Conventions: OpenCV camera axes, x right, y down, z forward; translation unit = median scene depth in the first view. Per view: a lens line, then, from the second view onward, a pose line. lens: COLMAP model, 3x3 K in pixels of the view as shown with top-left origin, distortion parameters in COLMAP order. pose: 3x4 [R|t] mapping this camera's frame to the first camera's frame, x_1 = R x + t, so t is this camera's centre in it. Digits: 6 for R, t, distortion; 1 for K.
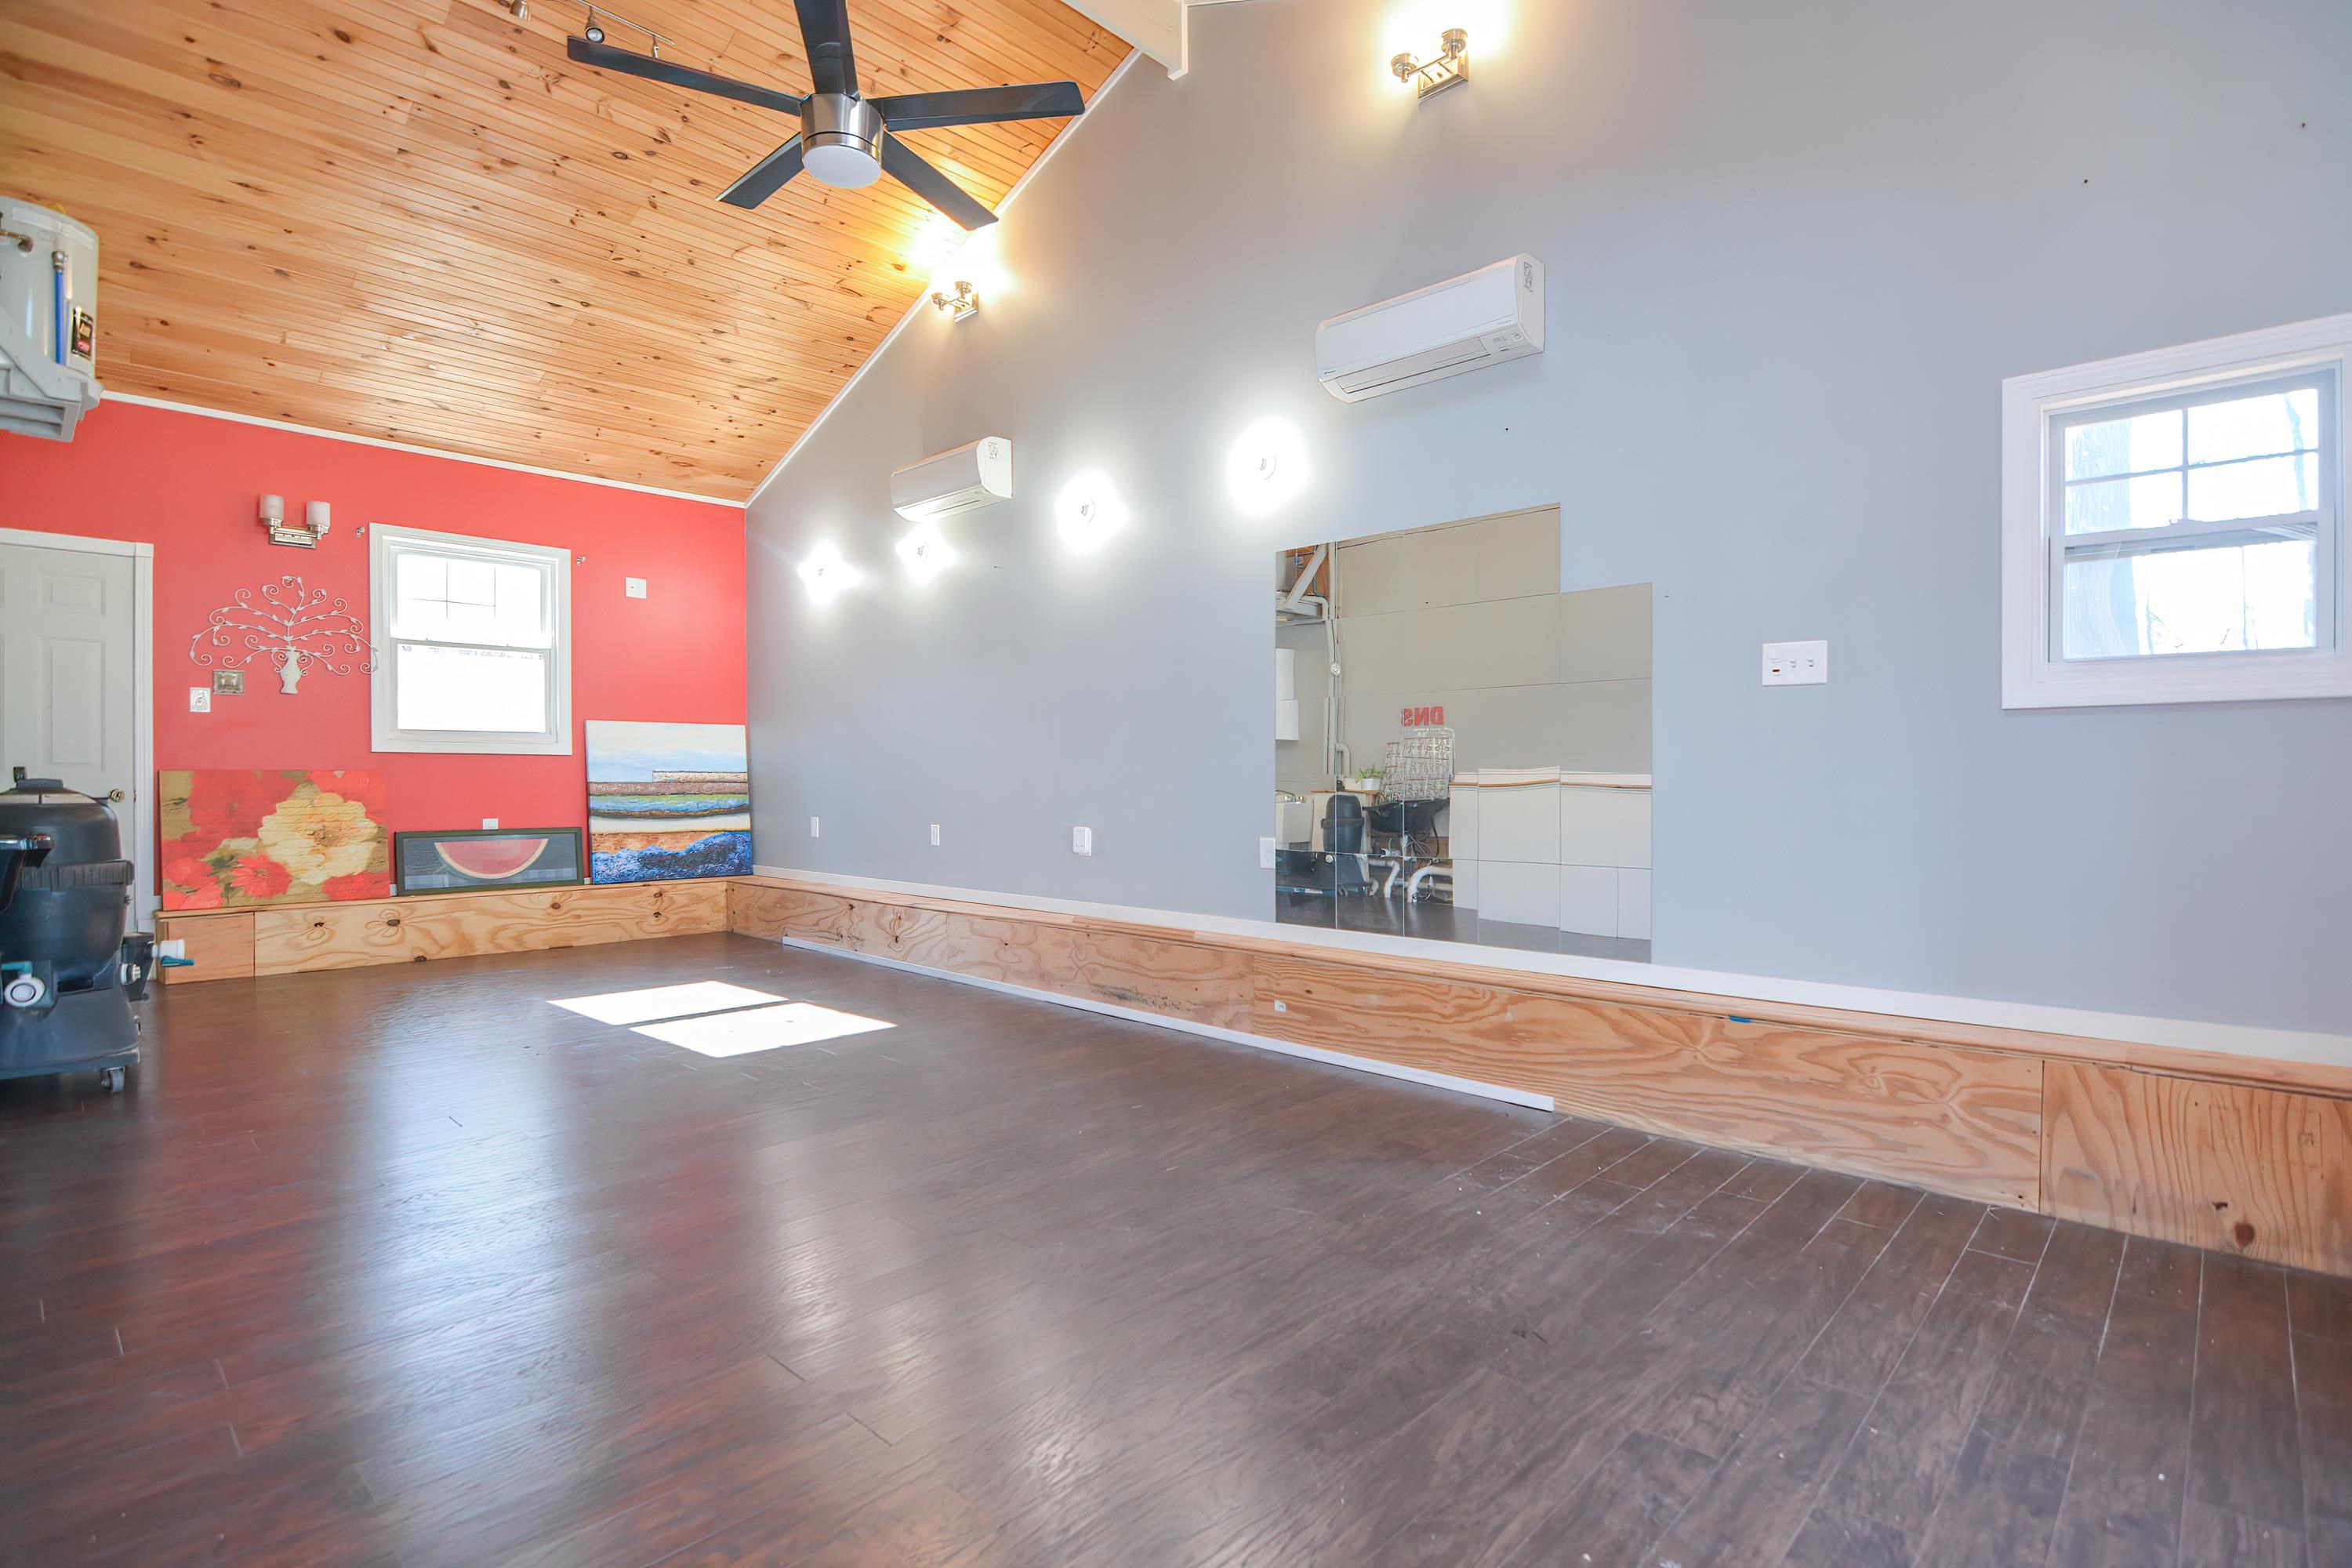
lens RADIAL K [[1155.9, 0, 1155.1], [0, 1155.9, 784.9], [0, 0, 1]] dist [-0.027956, -0.001751]
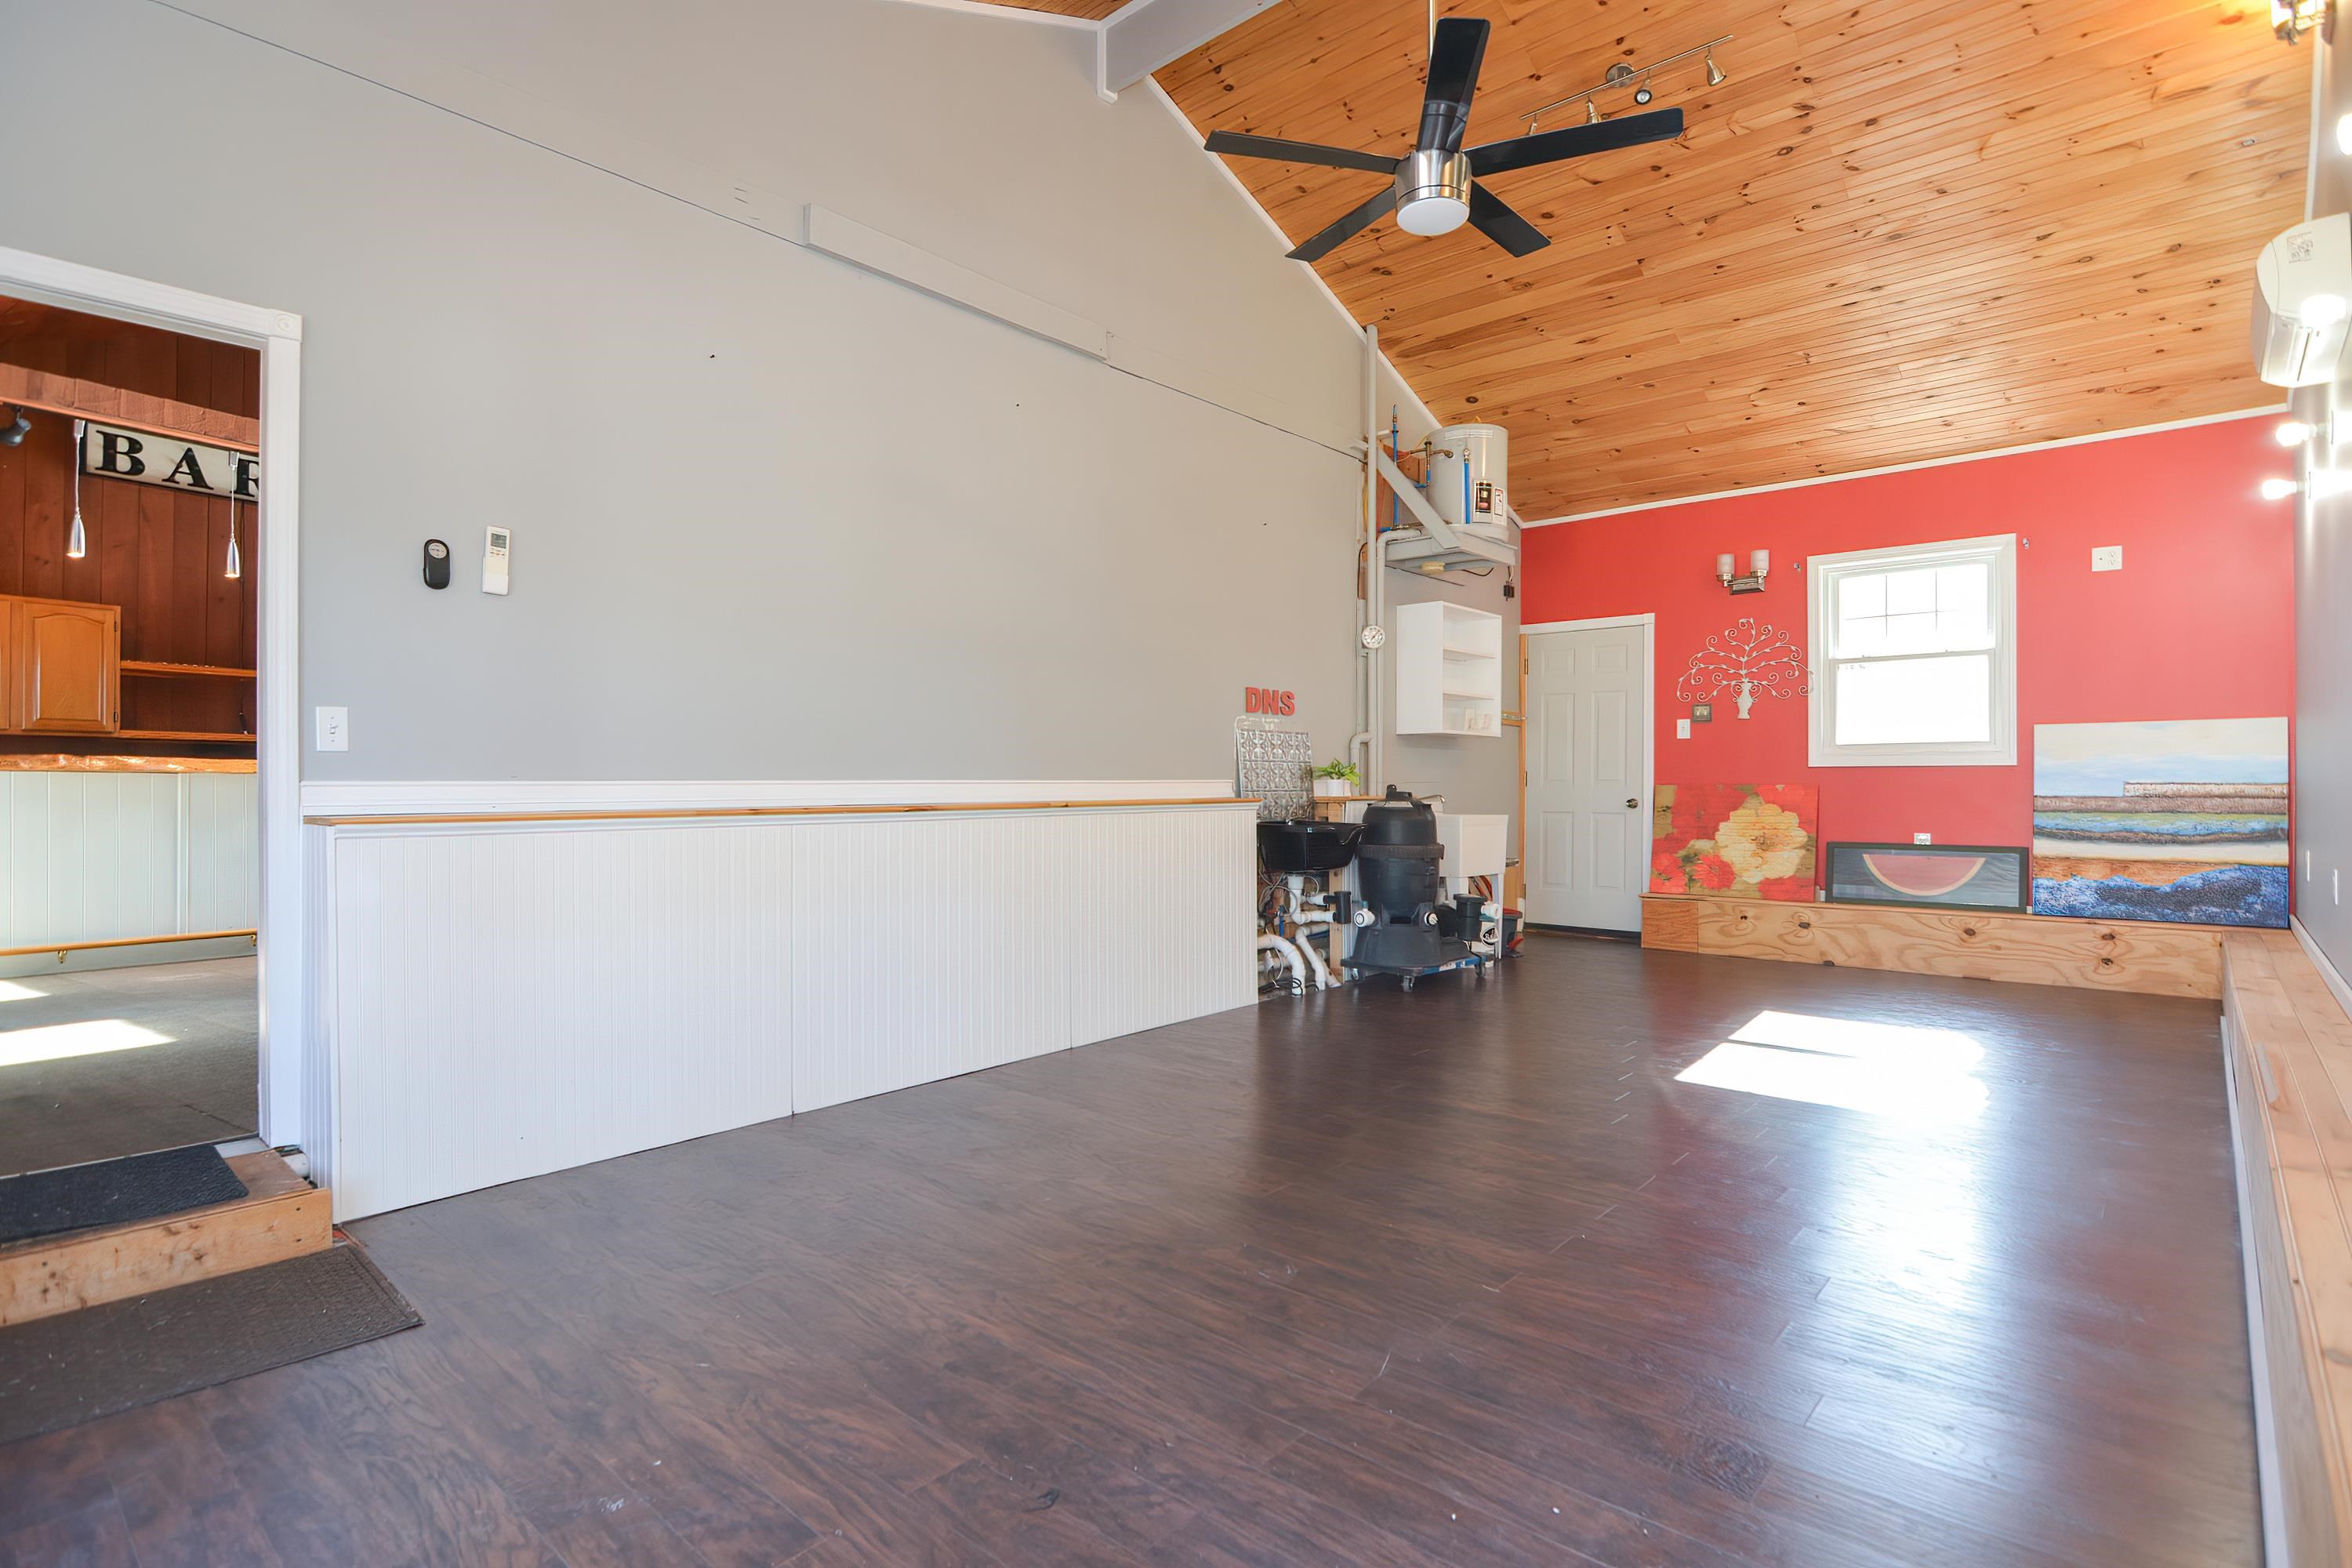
lens RADIAL K [[1155.9, 0, 1170.9], [0, 1155.9, 778.9], [0, 0, 1]] dist [-0.027956, -0.001751]
pose [[0.011354, -0.011689, -0.999867, 0.387522], [-0.009808, 0.999882, -0.011801, 0.001274], [0.999887, 0.009941, 0.011238, 0.369247]]
